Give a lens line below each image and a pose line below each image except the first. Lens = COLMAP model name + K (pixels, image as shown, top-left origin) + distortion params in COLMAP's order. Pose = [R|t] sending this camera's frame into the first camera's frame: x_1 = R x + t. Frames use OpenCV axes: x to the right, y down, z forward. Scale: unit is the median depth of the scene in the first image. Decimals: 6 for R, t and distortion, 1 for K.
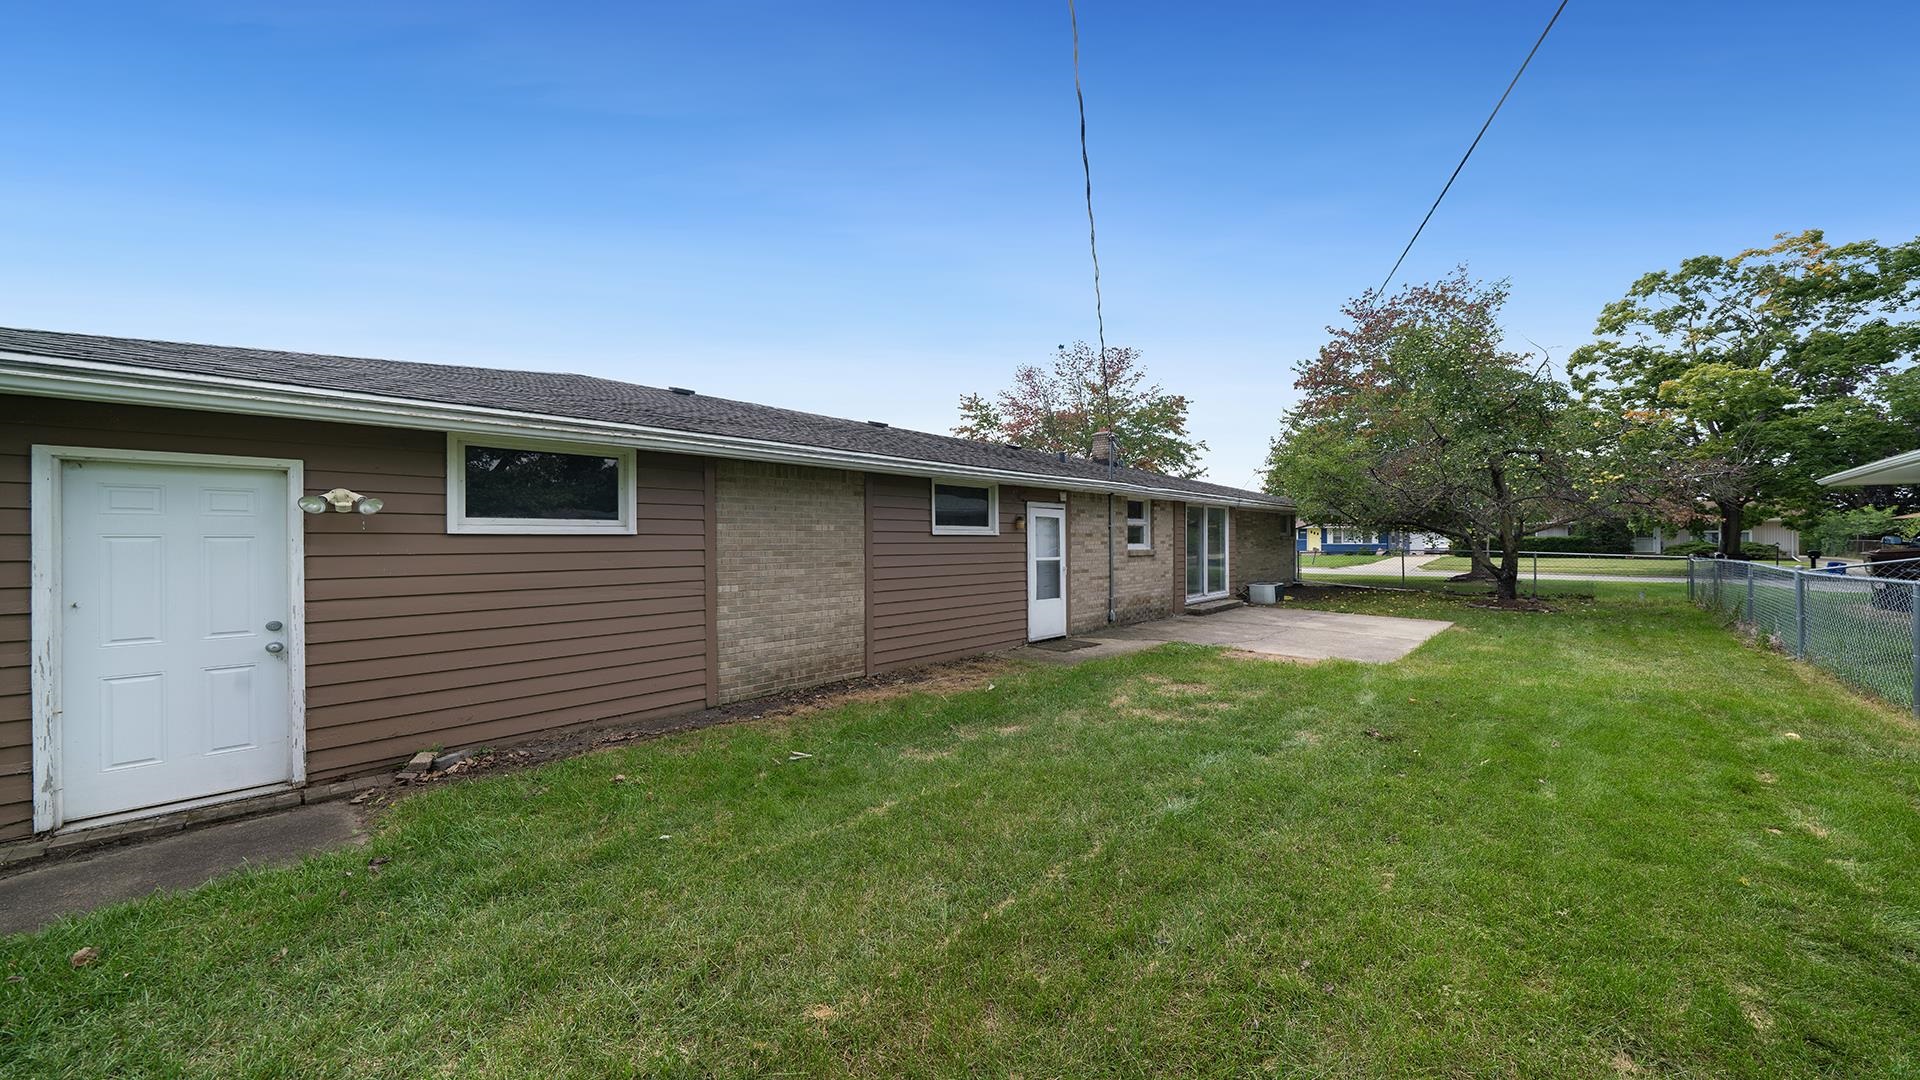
lens RADIAL K [[691.9, 0, 964.3], [0, 691.9, 540.2], [0, 0, 1]] dist [-0.001033, 0.000068]
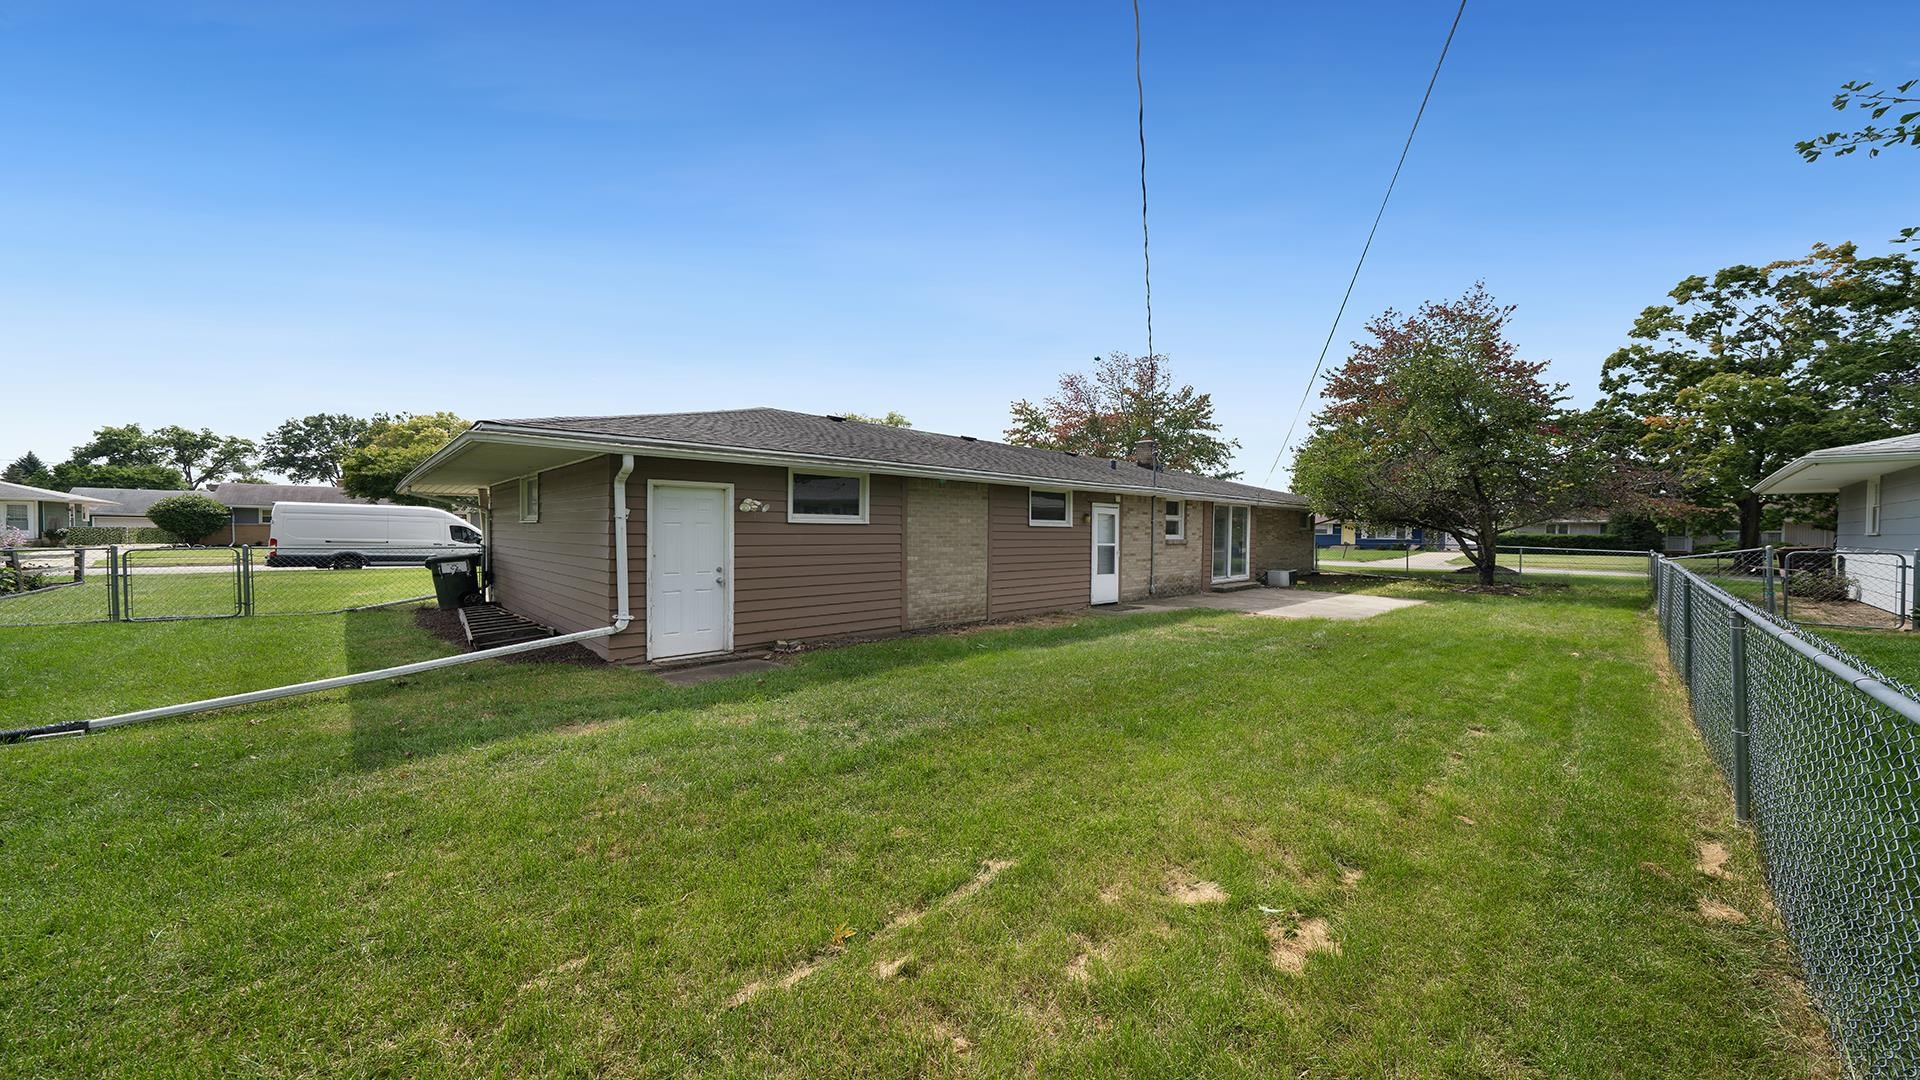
lens RADIAL K [[701.8, 0, 935.6], [0, 701.8, 537.6], [0, 0, 1]] dist [-0.001124, -0.000013]
pose [[0.996833, 0.014261, -0.078240, -0.068254], [-0.013377, 0.999841, 0.011804, 0.000871], [0.078396, -0.010720, 0.996865, -0.259280]]
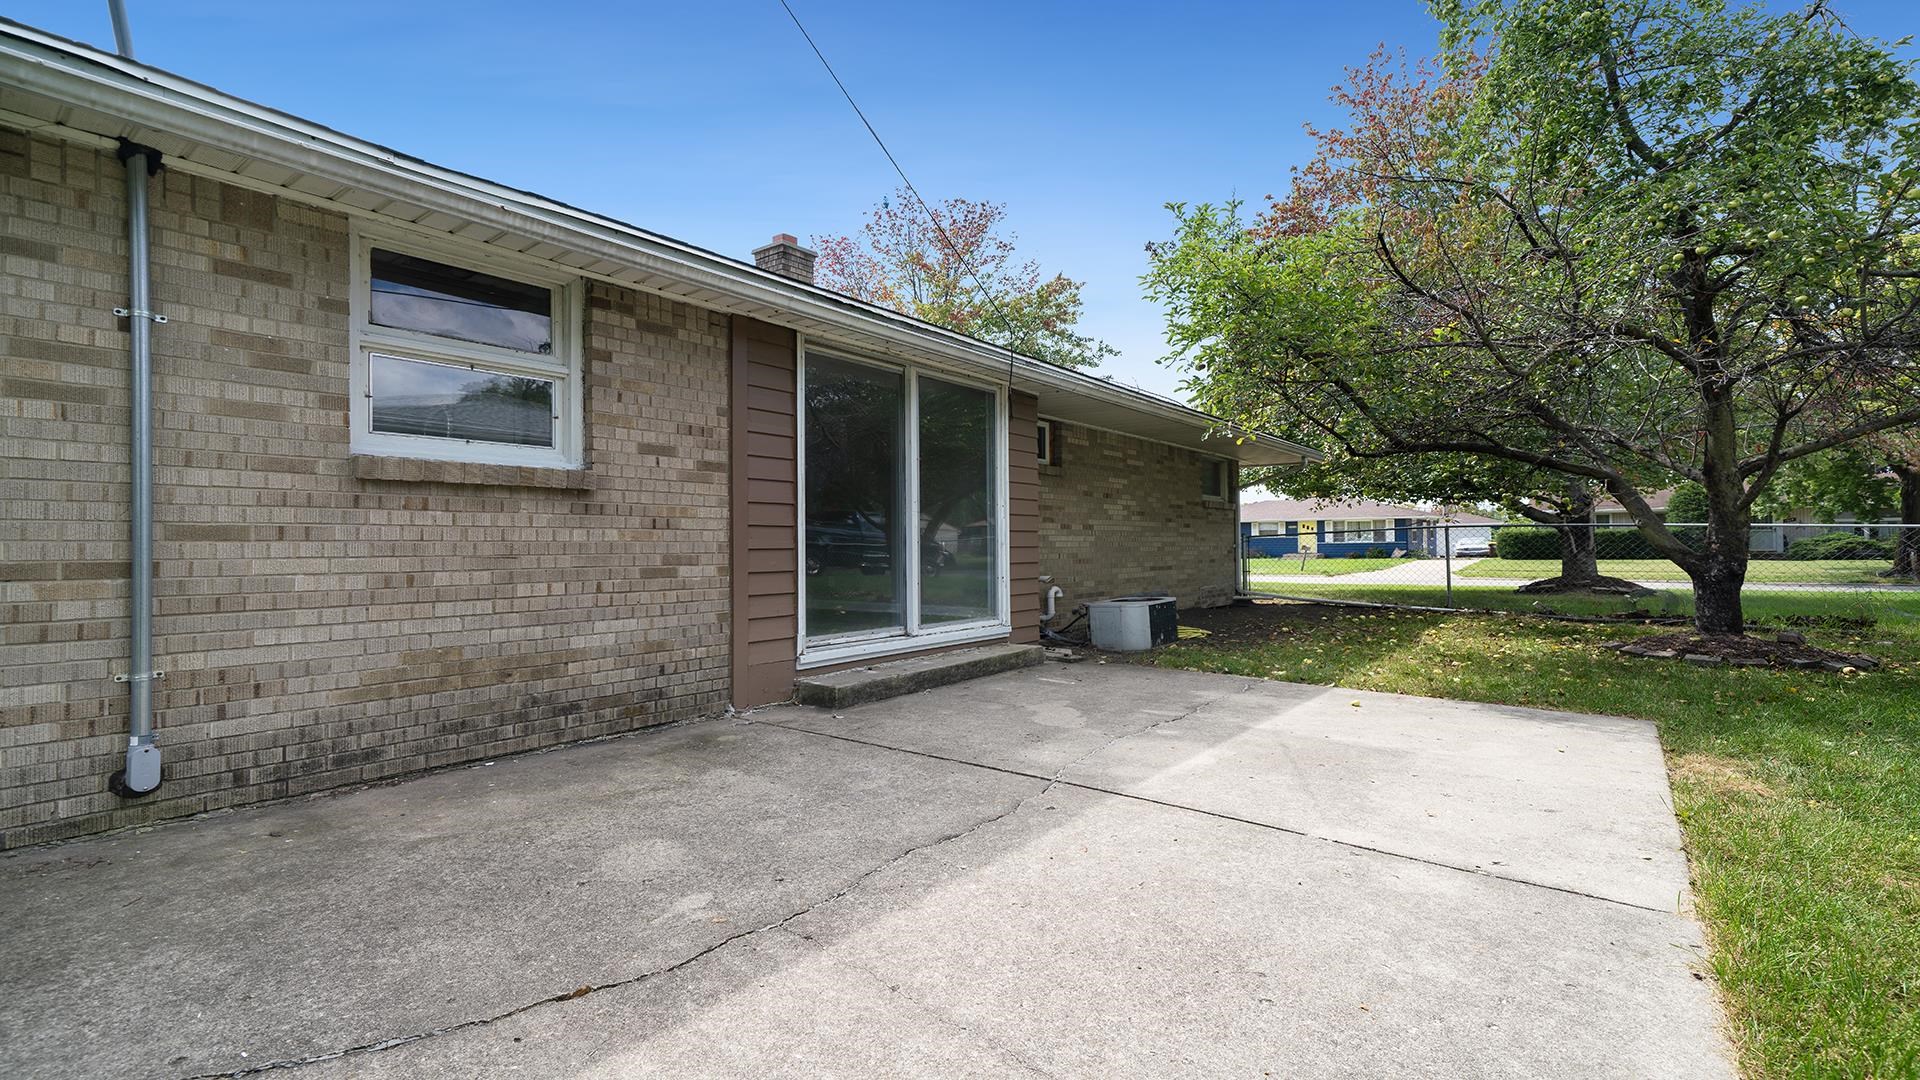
lens RADIAL K [[828.8, 0, 960.0], [0, 828.8, 540.0], [0, 0, 1]] dist [0.000227, 0.000079]
pose [[0.998312, -0.001284, 0.058070, 0.315059], [0.001921, 0.999939, -0.010922, 0.034368], [-0.058053, 0.011016, 0.998253, 0.538469]]
